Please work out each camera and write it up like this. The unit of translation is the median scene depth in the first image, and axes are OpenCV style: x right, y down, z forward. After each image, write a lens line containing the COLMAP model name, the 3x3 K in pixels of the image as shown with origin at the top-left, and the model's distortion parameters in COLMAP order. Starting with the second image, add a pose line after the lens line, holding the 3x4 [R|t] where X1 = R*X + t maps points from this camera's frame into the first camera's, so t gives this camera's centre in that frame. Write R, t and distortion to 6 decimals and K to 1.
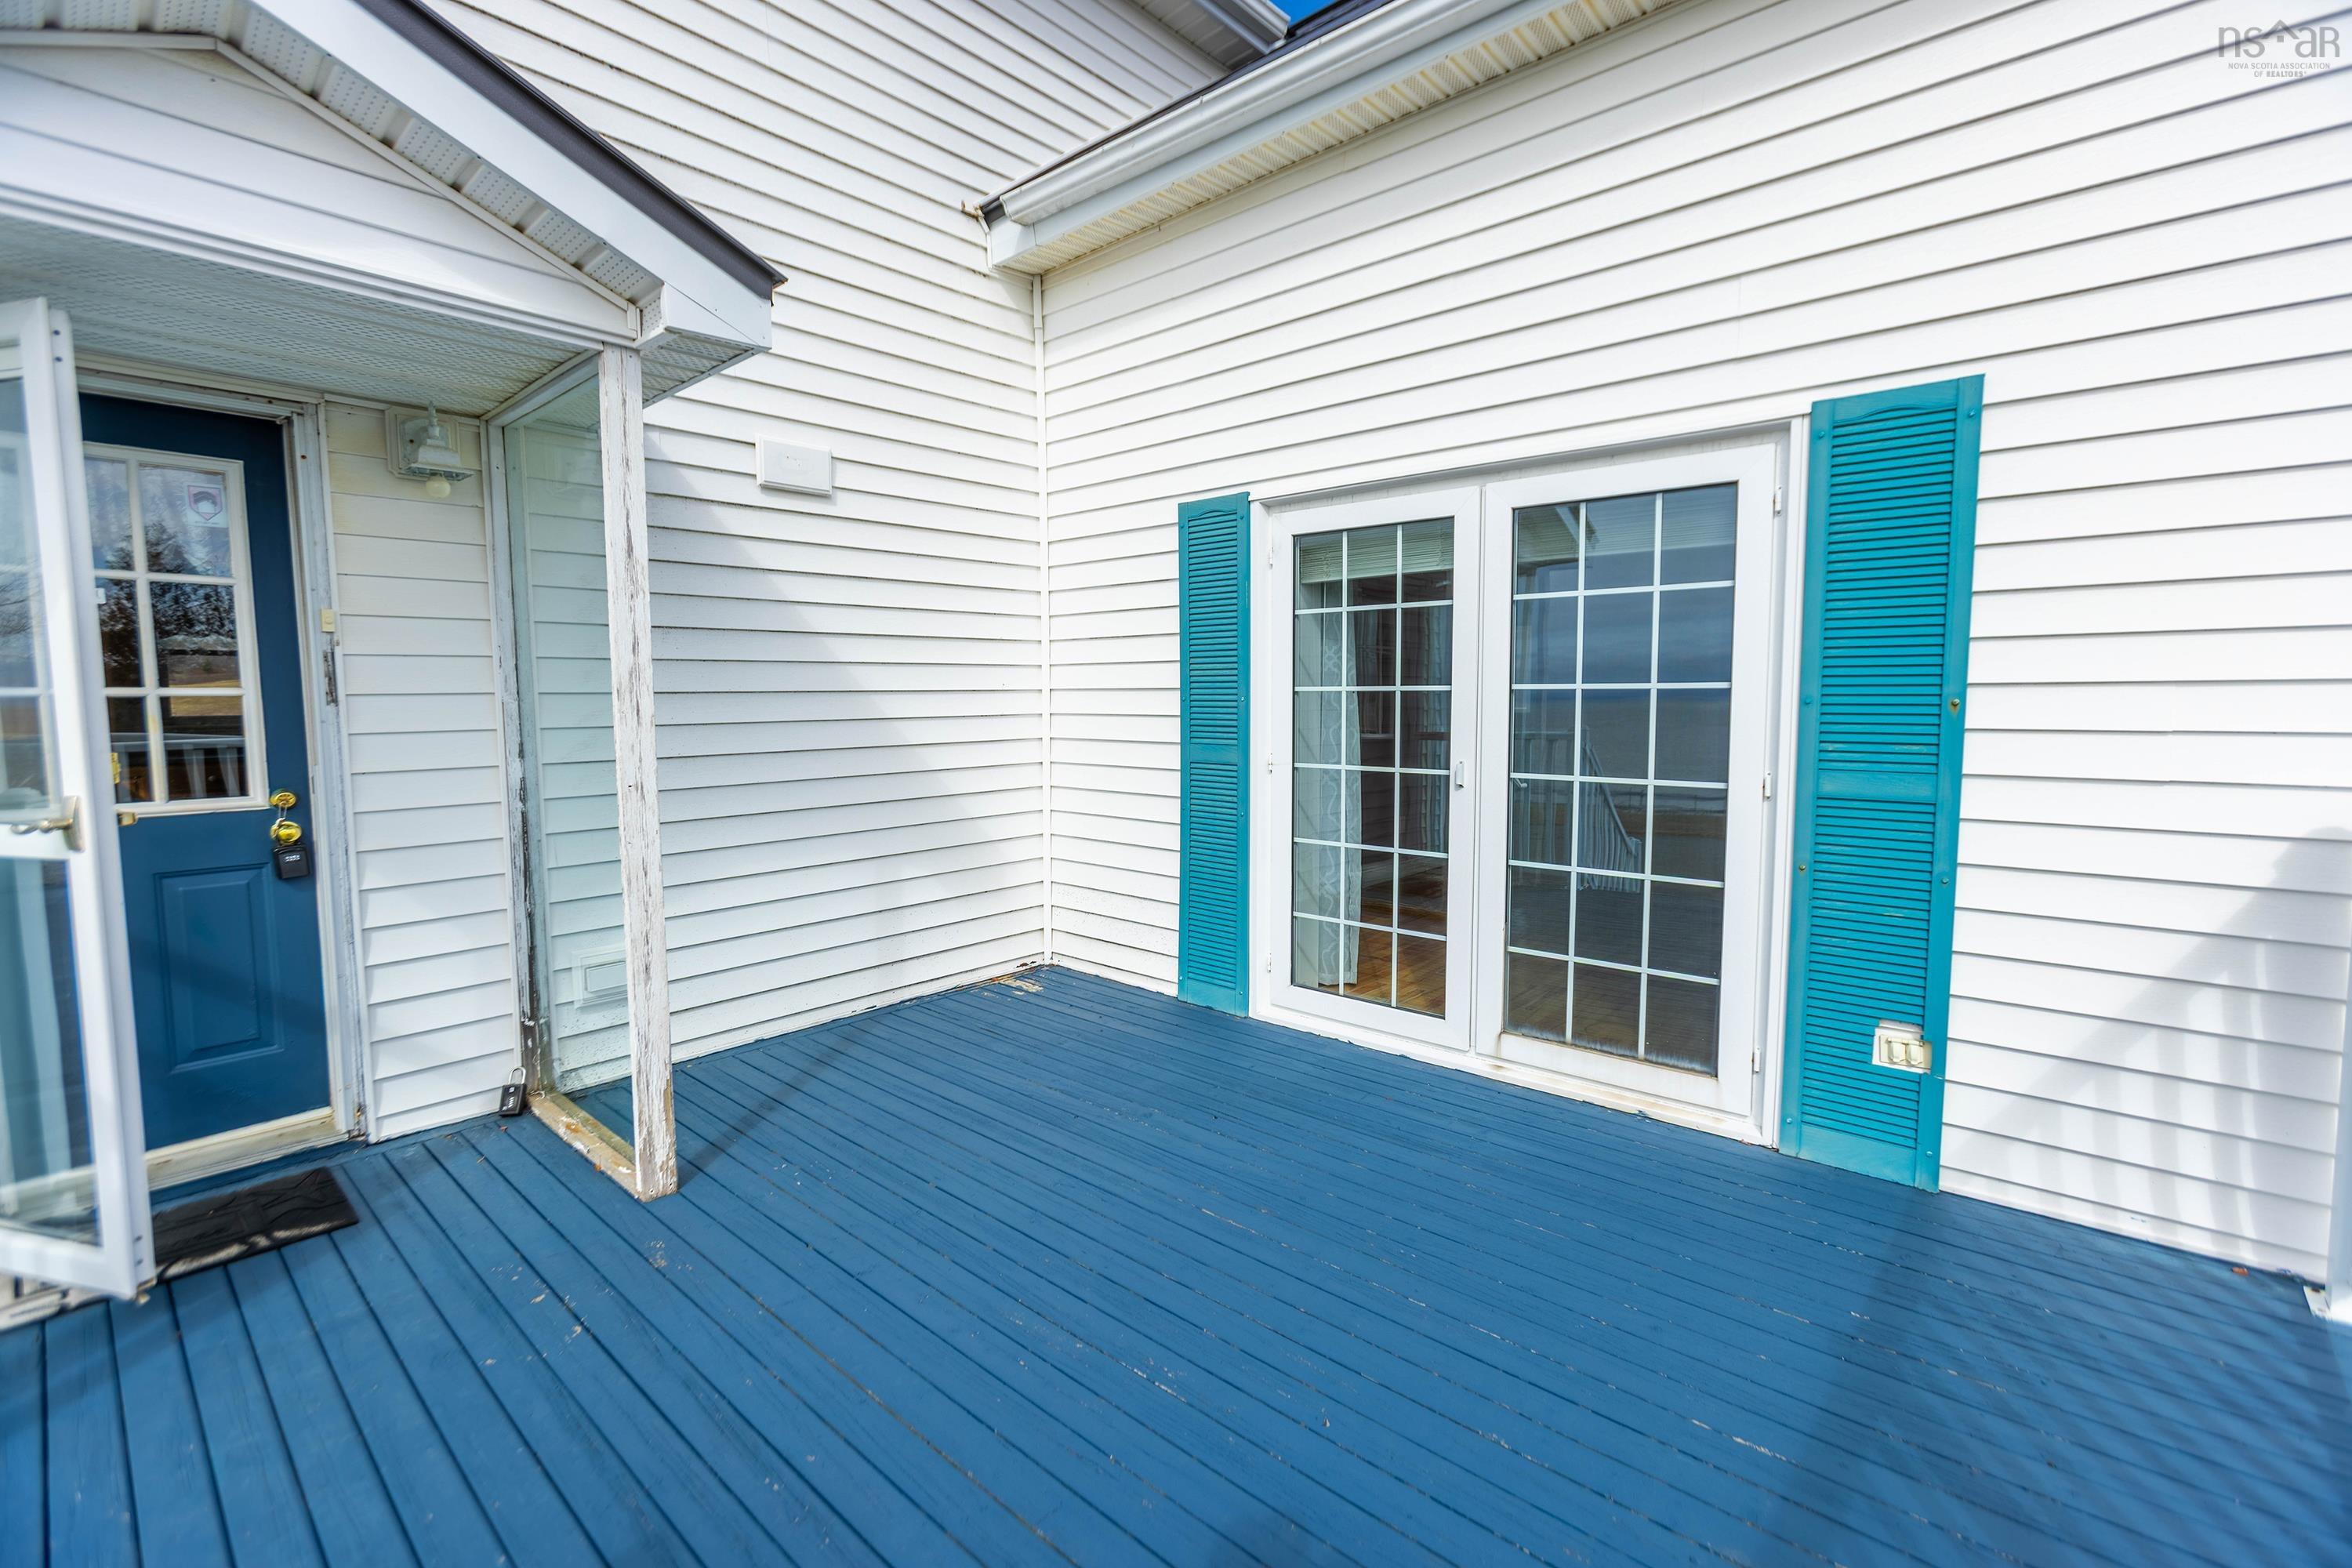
lens RADIAL K [[1041.3, 0, 1187.9], [0, 1041.3, 775.2], [0, 0, 1]] dist [-0.021287, 0.017458]
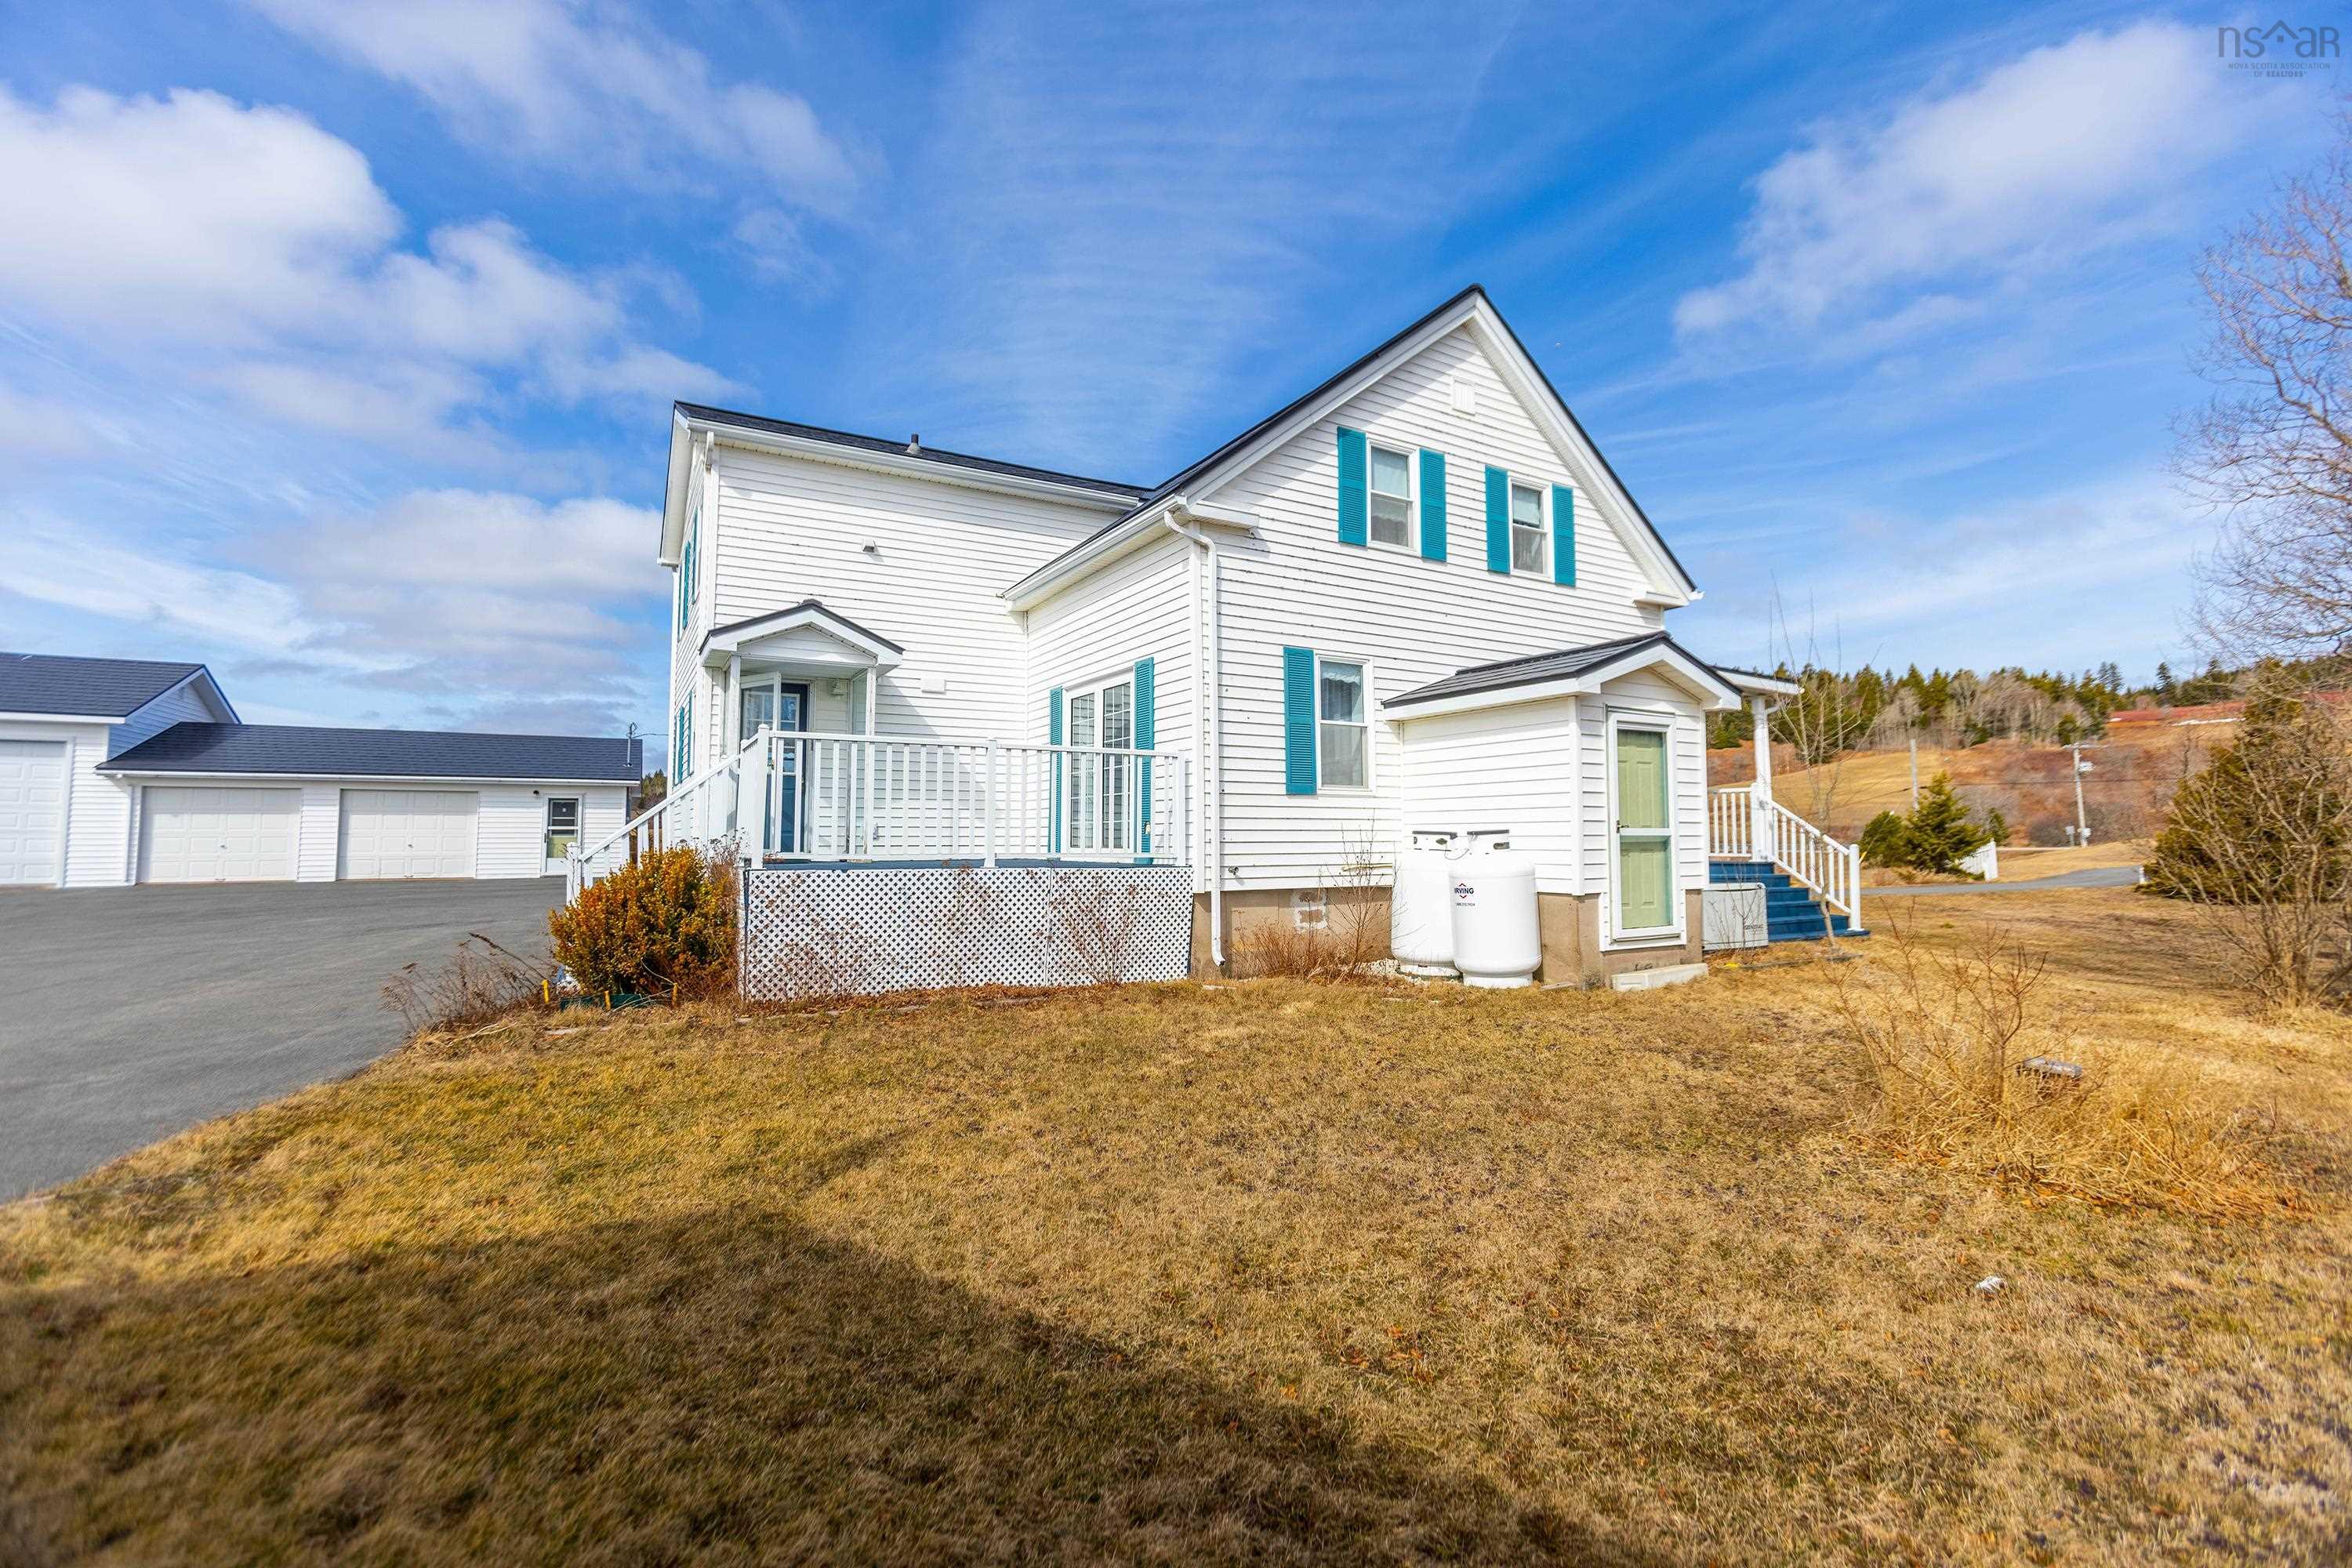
lens RADIAL K [[1041.3, 0, 1187.9], [0, 1041.3, 775.2], [0, 0, 1]] dist [-0.021287, 0.017458]
pose [[0.959916, -0.017474, -0.279744, 1.367107], [-0.026260, 0.988058, -0.151826, 0.480348], [0.279056, 0.153086, 0.947994, -1.914382]]
